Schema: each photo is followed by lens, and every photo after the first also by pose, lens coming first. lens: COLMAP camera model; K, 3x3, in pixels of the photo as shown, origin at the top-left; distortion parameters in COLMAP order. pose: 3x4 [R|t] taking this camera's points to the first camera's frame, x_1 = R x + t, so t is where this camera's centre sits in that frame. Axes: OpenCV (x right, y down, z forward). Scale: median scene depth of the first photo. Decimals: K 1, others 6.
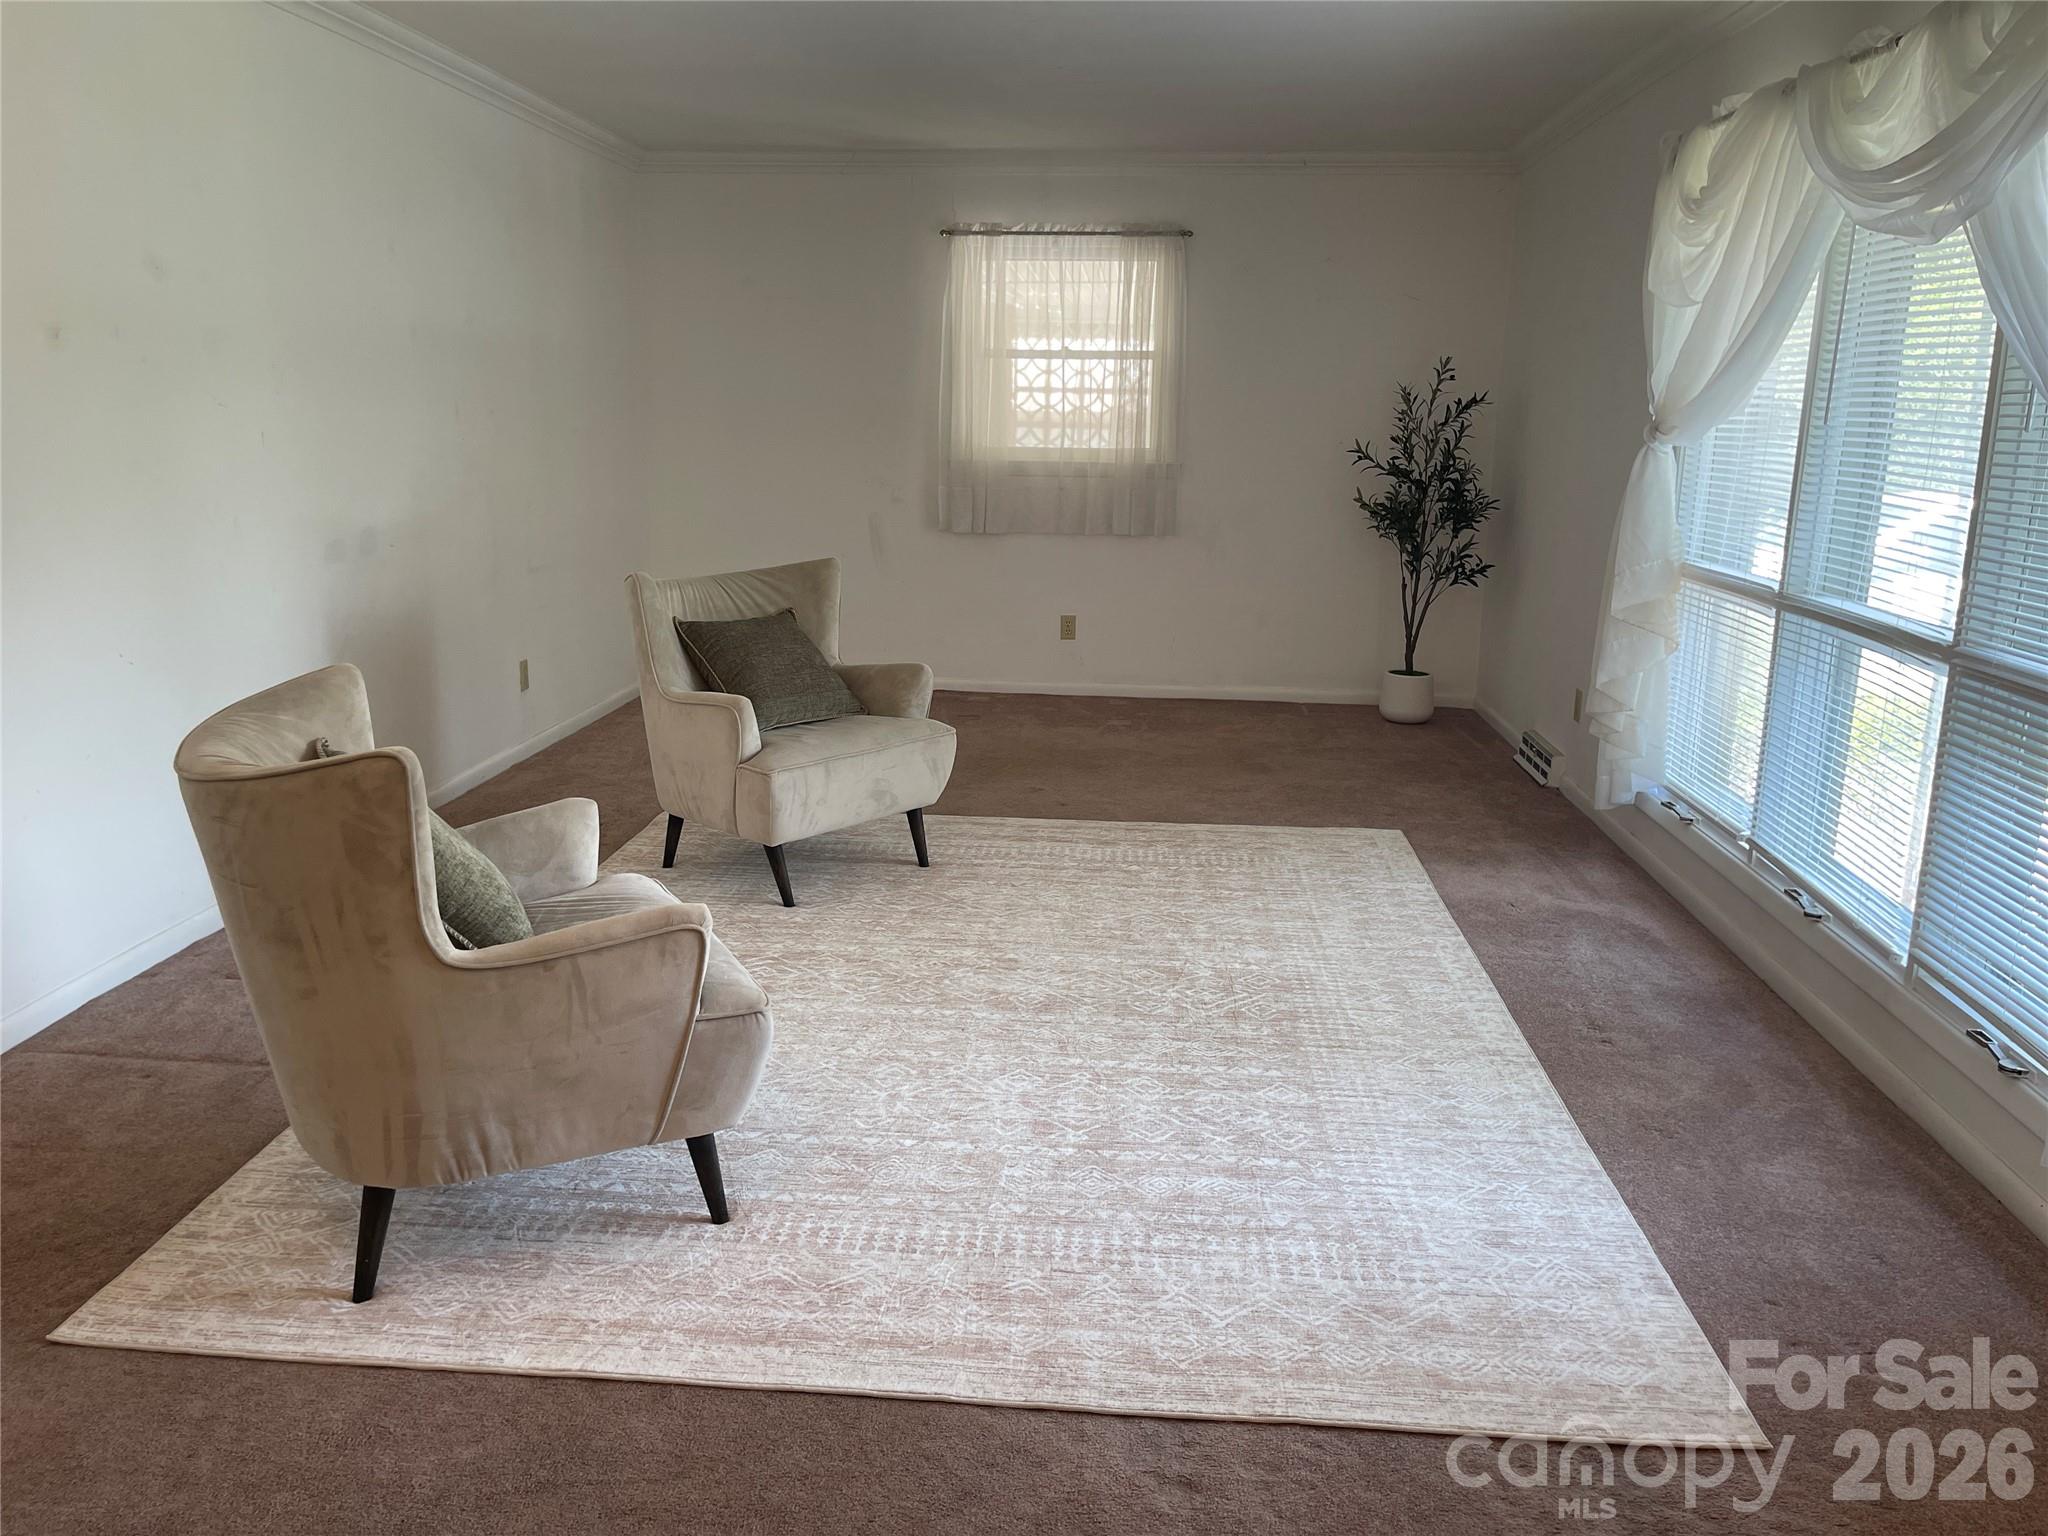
lens RADIAL K [[1540.7, 0, 1041.4], [0, 1540.7, 758.8], [0, 0, 1]] dist [0.078695, -0.100694]
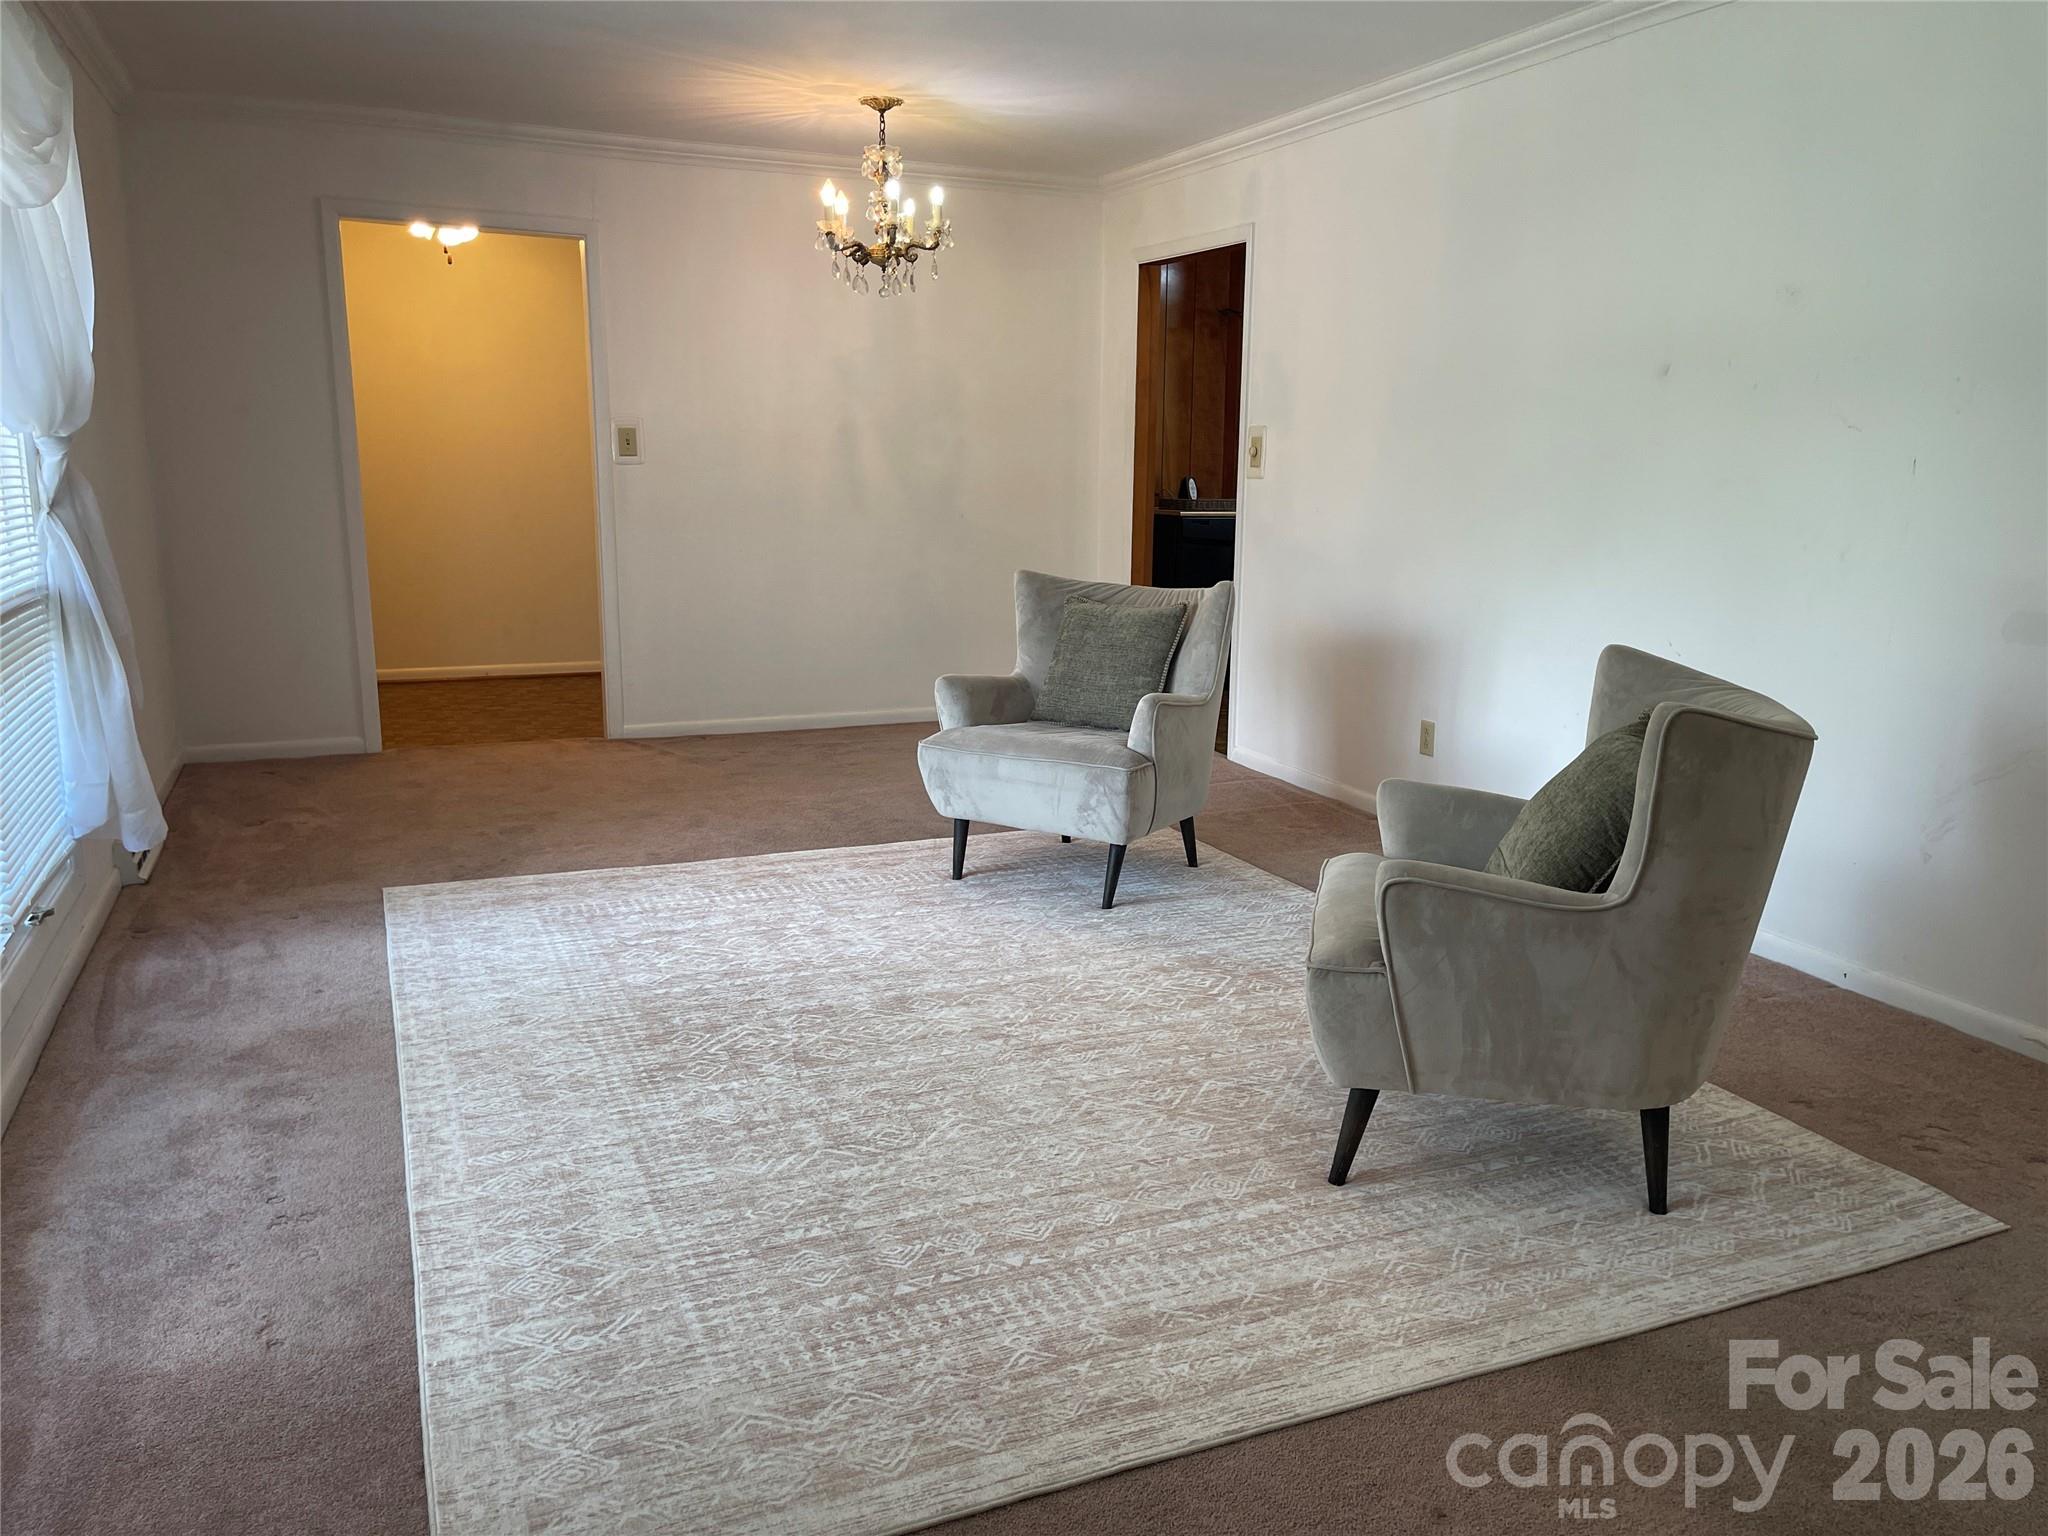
lens RADIAL K [[1549.3, 0, 1039.8], [0, 1549.3, 771.8], [0, 0, 1]] dist [0.076458, -0.103039]
pose [[-0.888367, 0.072885, -0.453313, 0.392403], [-0.126197, 0.910532, 0.393708, -0.406775], [0.441451, 0.406964, -0.799688, 1.894684]]
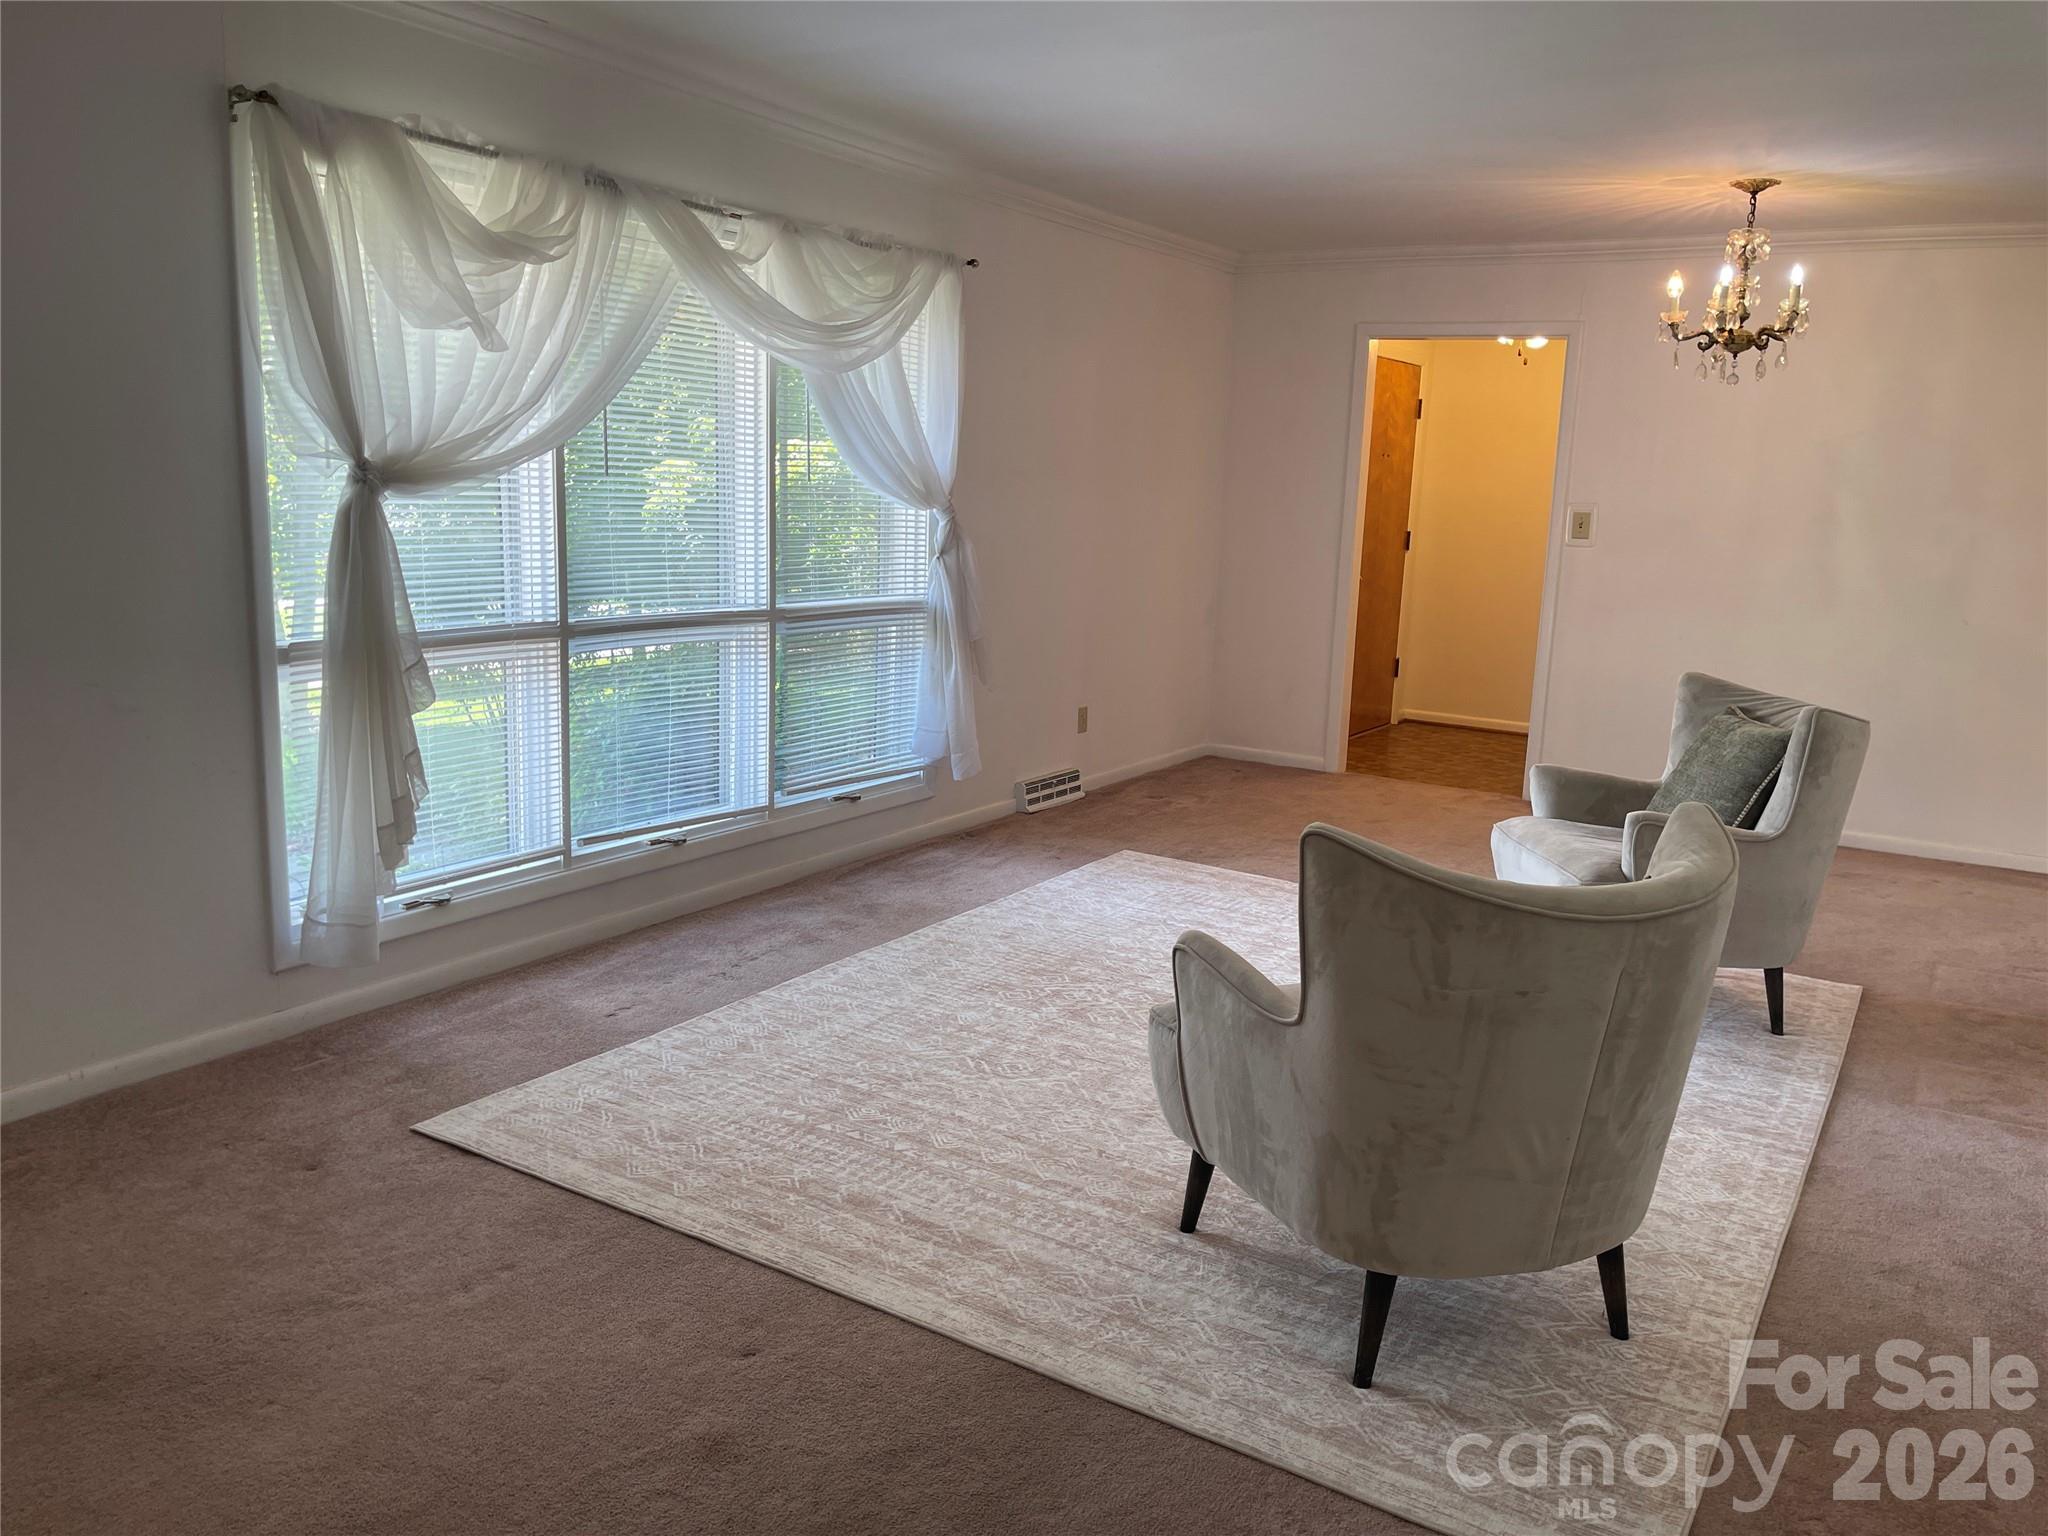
lens RADIAL K [[1549.3, 0, 1039.8], [0, 1549.3, 771.8], [0, 0, 1]] dist [0.076458, -0.103039]
pose [[-0.882857, -0.136046, 0.449505, -0.393824], [0.055403, 0.920270, 0.387341, -0.484790], [-0.466362, 0.366870, -0.804930, 2.042314]]
